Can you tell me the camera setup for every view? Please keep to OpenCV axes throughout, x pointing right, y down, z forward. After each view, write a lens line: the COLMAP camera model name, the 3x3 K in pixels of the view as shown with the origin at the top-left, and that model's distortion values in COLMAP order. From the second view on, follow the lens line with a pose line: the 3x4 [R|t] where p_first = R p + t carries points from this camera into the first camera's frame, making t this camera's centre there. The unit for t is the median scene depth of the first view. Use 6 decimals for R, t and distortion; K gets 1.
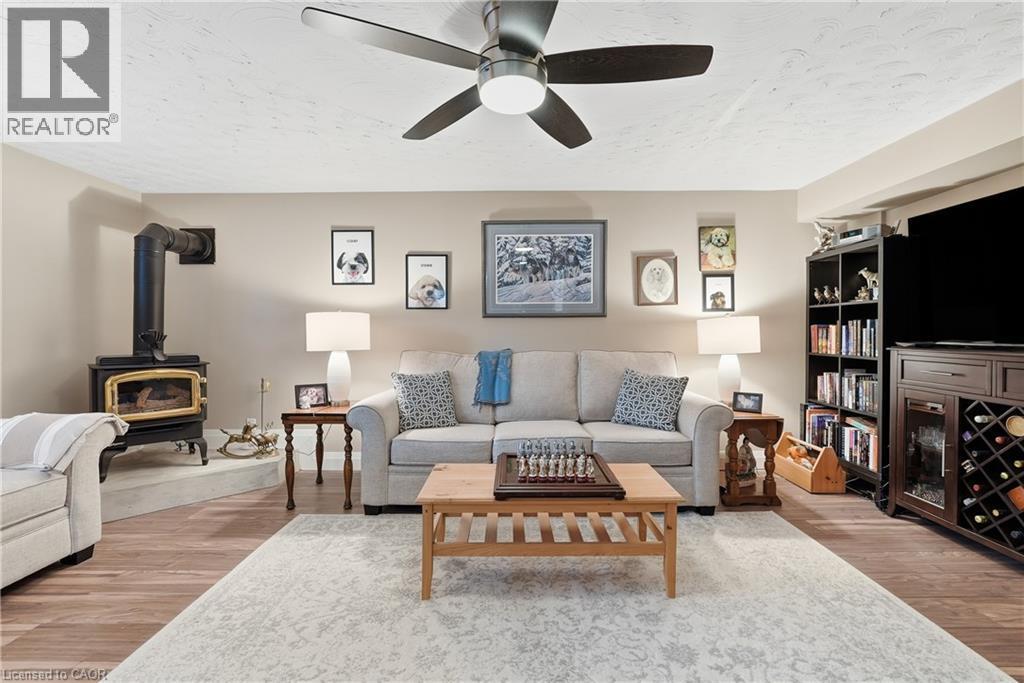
lens RADIAL K [[473.9, 0, 522.6], [0, 473.9, 337.8], [0, 0, 1]] dist [-0.029706, 0.000477]
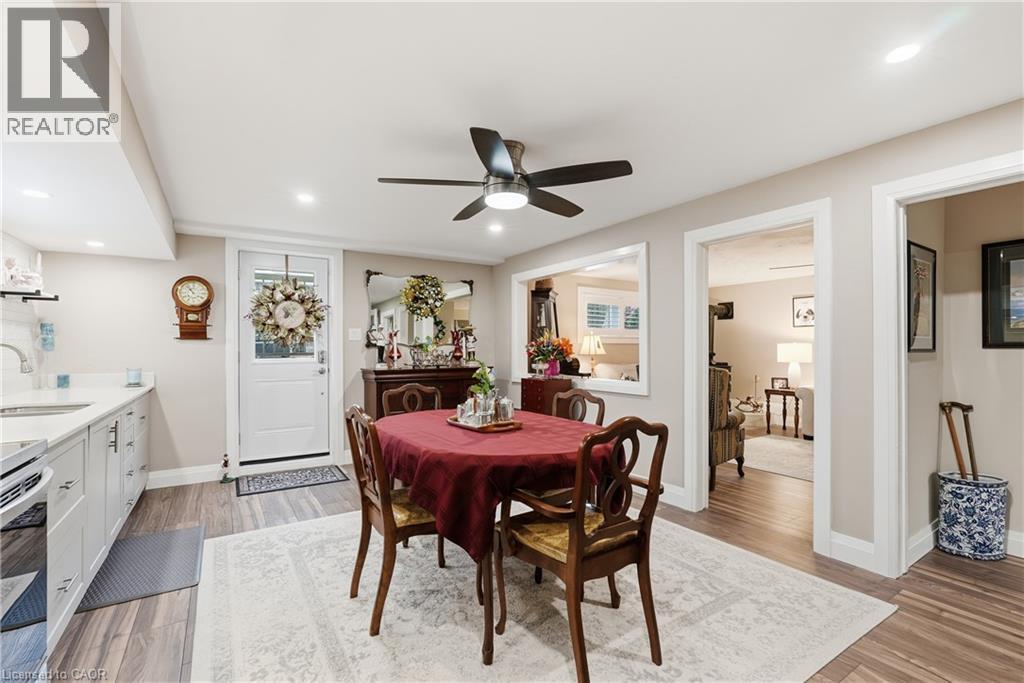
lens RADIAL K [[473.9, 0, 510.2], [0, 473.9, 348.6], [0, 0, 1]] dist [-0.029706, 0.000477]
pose [[0.559616, 0.002882, -0.828747, 0.560158], [-0.011070, 0.999931, -0.003998, -0.008258], [0.828678, 0.011412, 0.559609, -1.067500]]
